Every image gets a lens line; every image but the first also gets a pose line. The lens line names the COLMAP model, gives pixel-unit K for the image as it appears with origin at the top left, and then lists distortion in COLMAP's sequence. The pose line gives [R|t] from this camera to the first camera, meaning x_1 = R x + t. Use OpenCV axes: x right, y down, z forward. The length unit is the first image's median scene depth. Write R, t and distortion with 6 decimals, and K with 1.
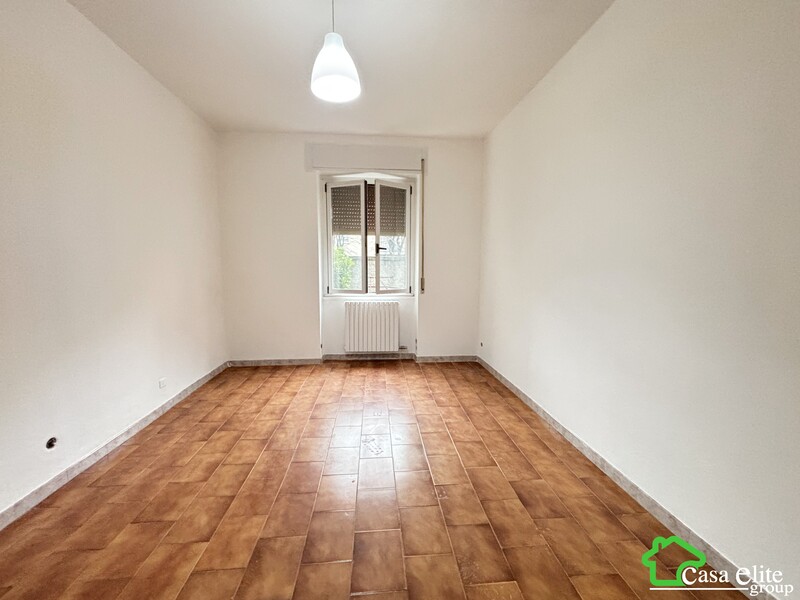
lens RADIAL K [[325.0, 0, 398.2], [0, 325.0, 299.9], [0, 0, 1]] dist [0.001522, -0.000311]
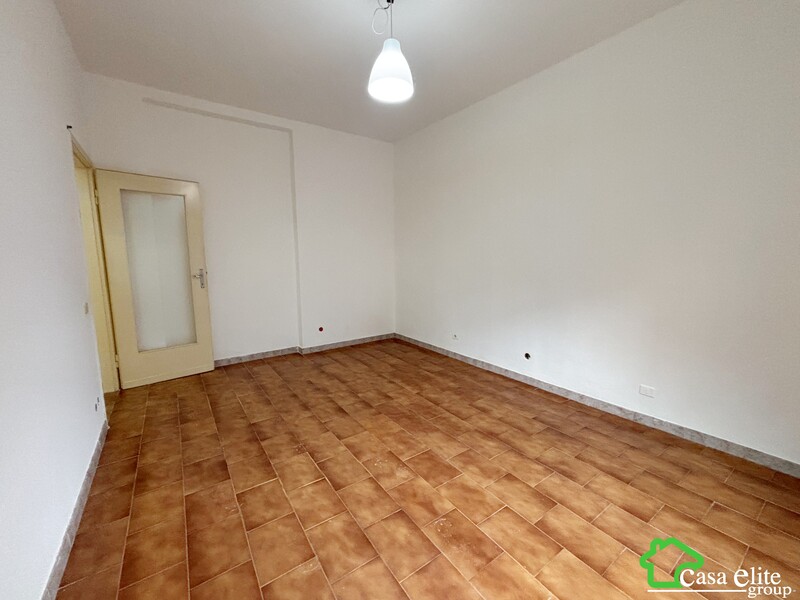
lens RADIAL K [[324.3, 0, 398.8], [0, 324.3, 300.0], [0, 0, 1]] dist [0.002166, 0.000318]
pose [[-0.860921, 0.070449, -0.503837, 0.228042], [-0.052761, 0.972661, 0.226157, -0.124659], [0.505995, 0.221286, -0.833668, 1.234682]]
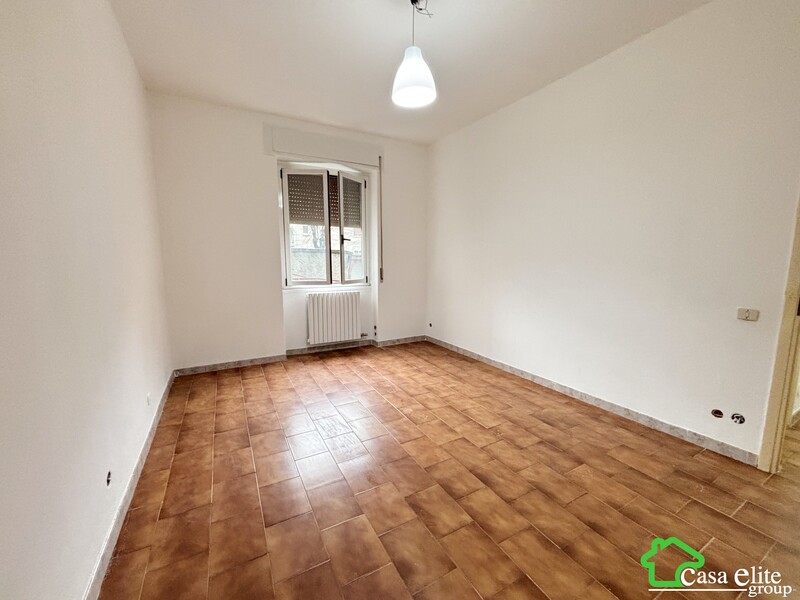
lens RADIAL K [[325.0, 0, 398.2], [0, 325.0, 299.9], [0, 0, 1]] dist [0.001522, -0.000311]
pose [[0.911331, -0.056173, 0.407823, -0.438359], [0.046460, 0.998352, 0.033691, 0.006055], [-0.409043, -0.011756, 0.912439, -0.005833]]
